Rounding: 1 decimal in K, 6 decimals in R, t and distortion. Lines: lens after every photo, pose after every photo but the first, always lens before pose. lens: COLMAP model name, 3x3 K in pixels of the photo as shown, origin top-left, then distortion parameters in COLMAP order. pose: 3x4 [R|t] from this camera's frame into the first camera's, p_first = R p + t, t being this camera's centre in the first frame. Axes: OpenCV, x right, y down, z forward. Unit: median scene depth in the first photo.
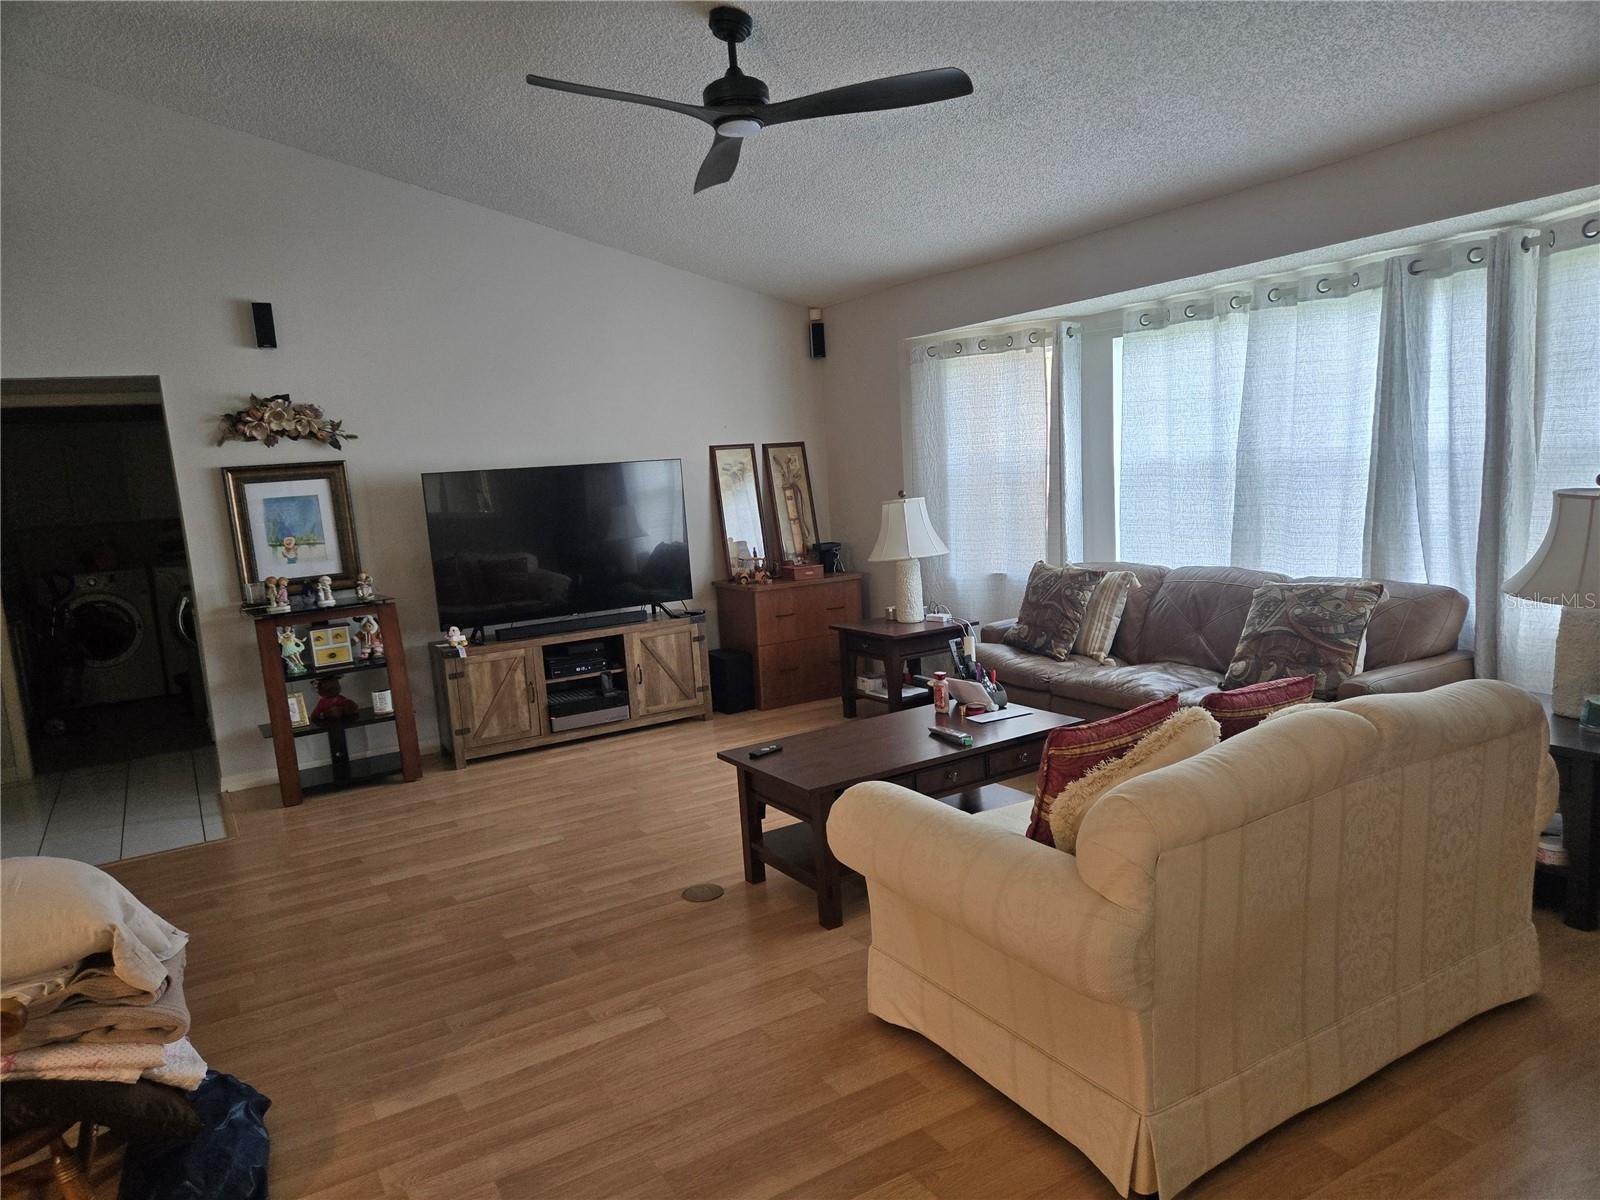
lens RADIAL K [[1073.8, 0, 789.9], [0, 1073.8, 613.5], [0, 0, 1]] dist [0.027565, -0.026523]
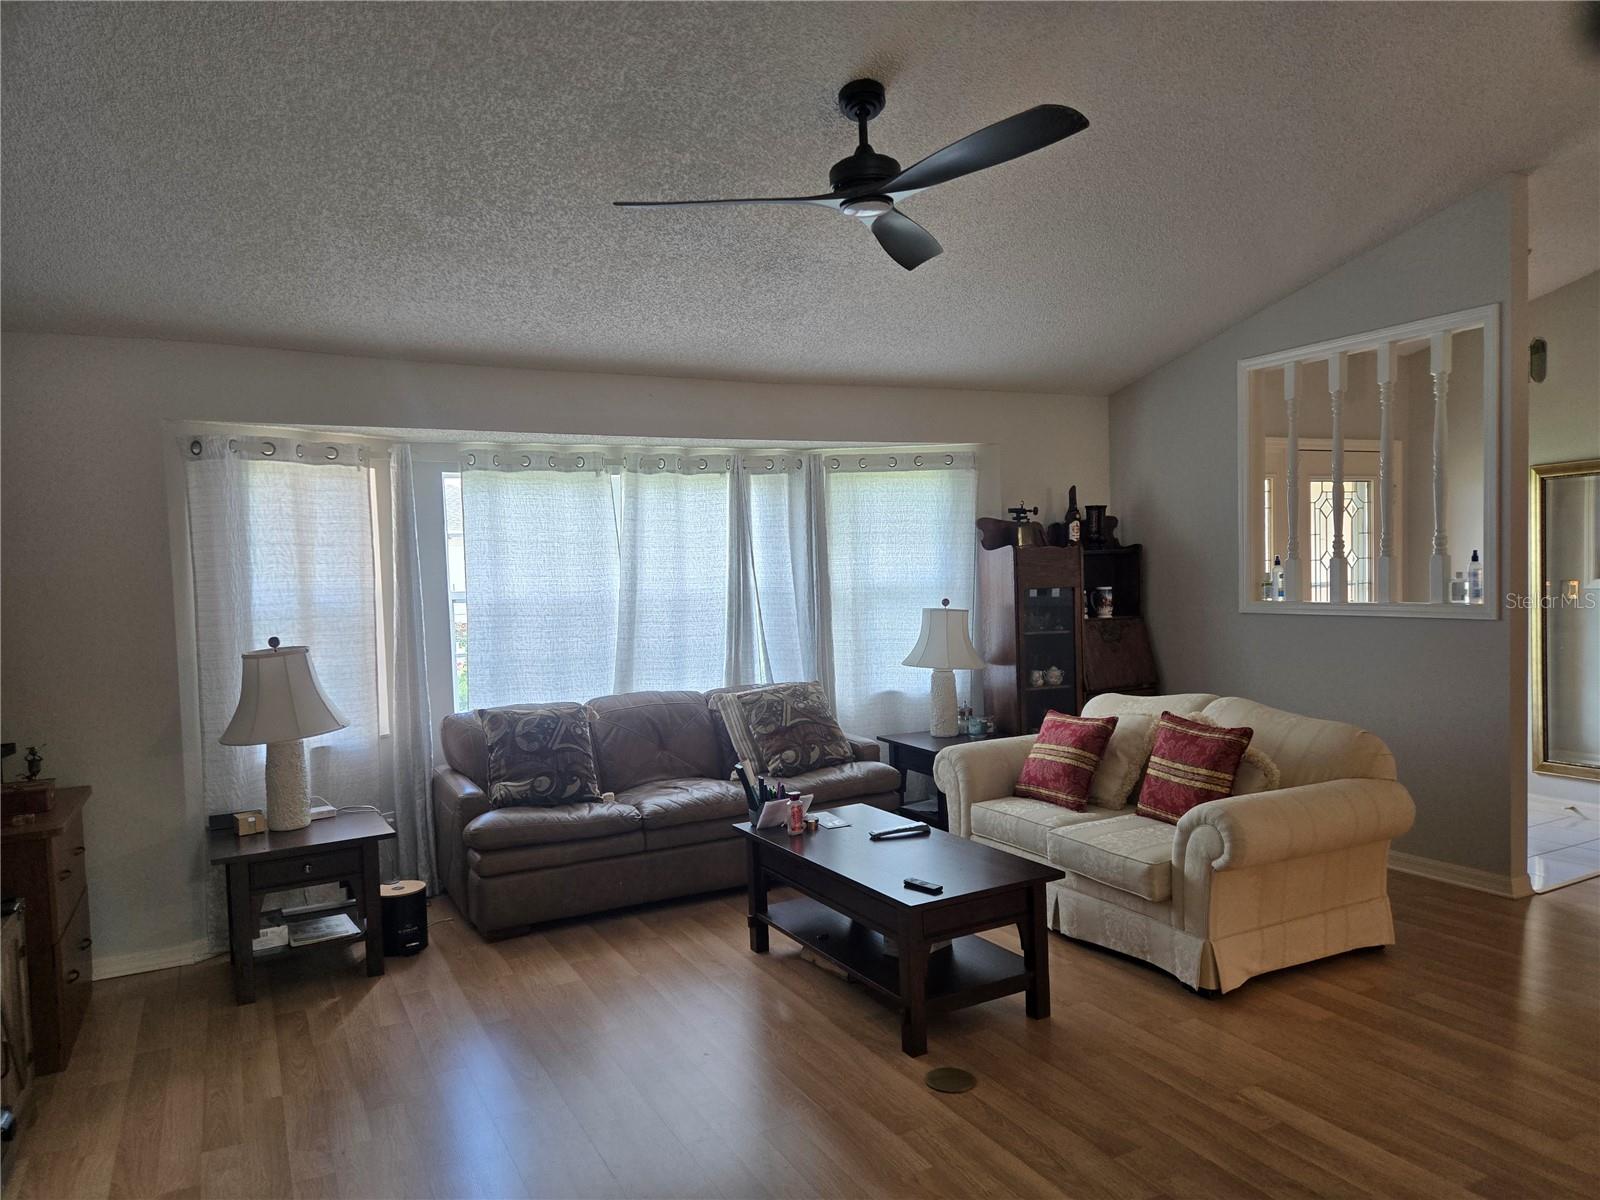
lens RADIAL K [[1073.8, 0, 789.0], [0, 1073.8, 601.6], [0, 0, 1]] dist [0.027565, -0.026523]
pose [[0.052445, 0.033867, 0.998049, -0.724067], [0.169030, 0.984703, -0.042296, -0.065168], [-0.984215, 0.170919, 0.045919, 0.811505]]
